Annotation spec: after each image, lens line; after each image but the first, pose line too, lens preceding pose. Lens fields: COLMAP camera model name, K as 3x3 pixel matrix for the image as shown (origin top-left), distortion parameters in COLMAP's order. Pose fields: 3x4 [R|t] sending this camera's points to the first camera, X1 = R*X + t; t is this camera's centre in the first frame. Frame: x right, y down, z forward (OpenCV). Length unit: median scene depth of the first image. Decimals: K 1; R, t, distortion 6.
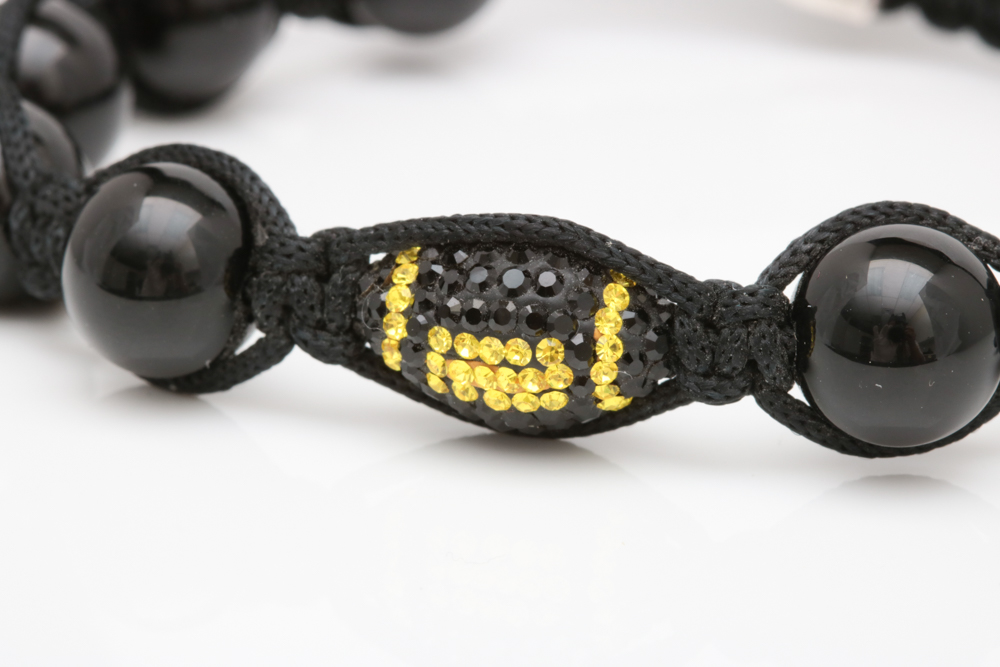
lens RADIAL K [[7085.6, 0, 500.0], [0, 7085.6, 333.5], [0, 0, 1]] dist [0.331875, 21.756885]
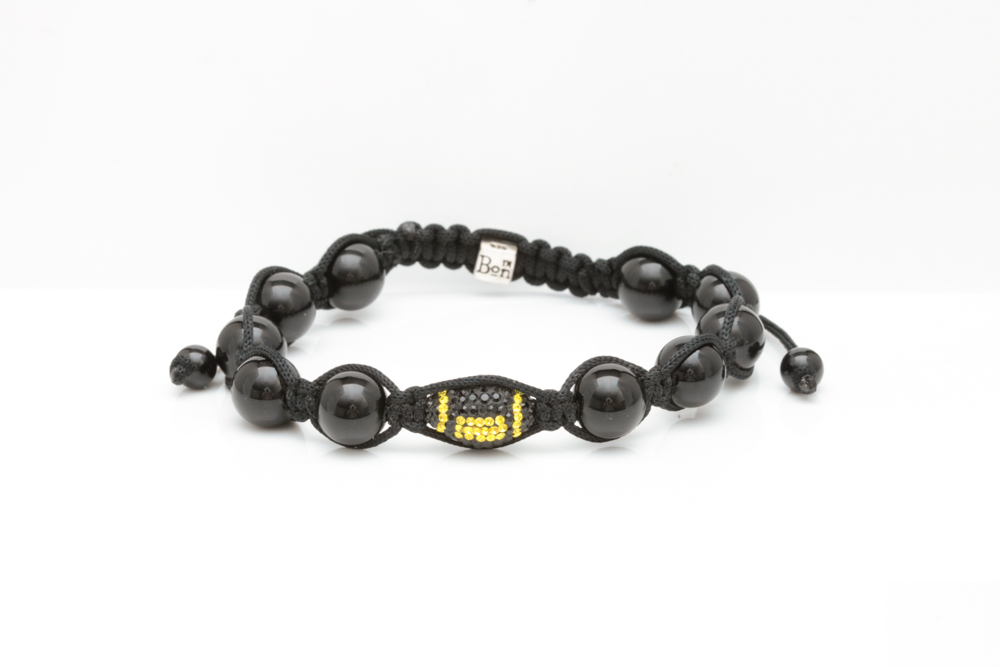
lens RADIAL K [[7085.6, 0, 500.0], [0, 7085.6, 333.5], [0, 0, 1]] dist [0.331875, 21.756885]
pose [[0.962655, -0.117127, 0.244082, -0.713048], [0.114510, 0.993109, 0.024937, -0.107492], [-0.245321, 0.003944, 0.969434, -1.882727]]
